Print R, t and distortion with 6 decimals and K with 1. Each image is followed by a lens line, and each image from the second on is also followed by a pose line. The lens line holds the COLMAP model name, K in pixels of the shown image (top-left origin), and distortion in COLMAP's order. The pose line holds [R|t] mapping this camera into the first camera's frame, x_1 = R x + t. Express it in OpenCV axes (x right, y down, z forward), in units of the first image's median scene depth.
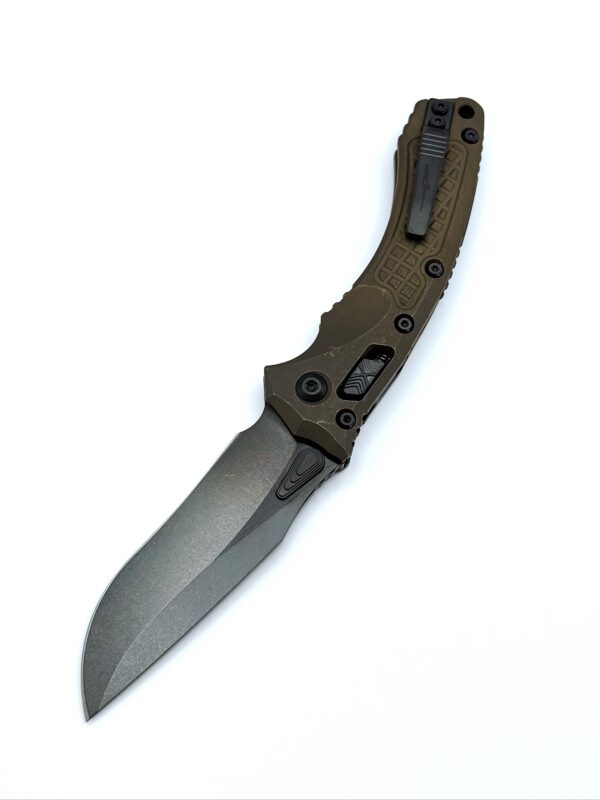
lens RADIAL K [[1122.3, 0, 299.7], [0, 1122.3, 399.8], [0, 0, 1]] dist [-0.000243, 0.000000]
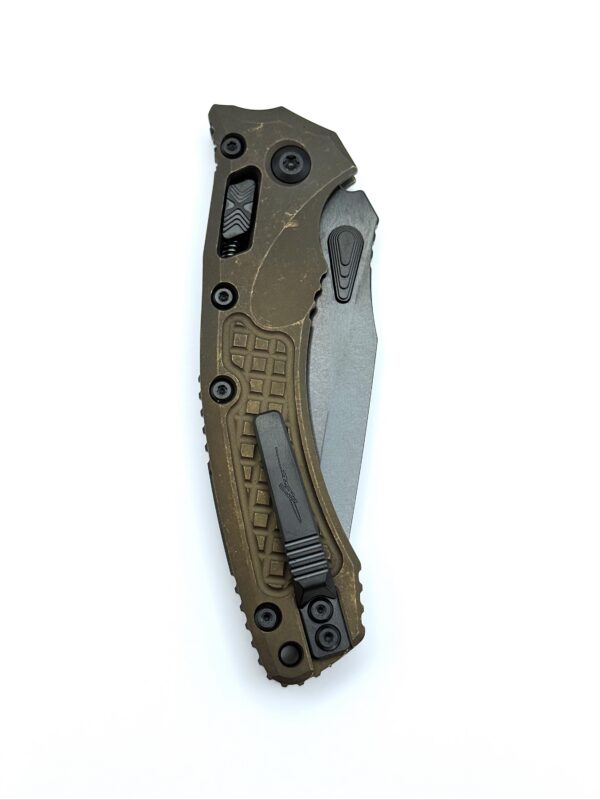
lens RADIAL K [[1122.3, 0, 299.4], [0, 1122.3, 400.7], [0, 0, 1]] dist [-0.000243, 0.000000]
pose [[-0.886560, 0.453179, 0.092957, 0.012441], [-0.462488, -0.863547, -0.200978, -0.000469], [-0.010806, -0.221171, 0.975175, 0.305313]]
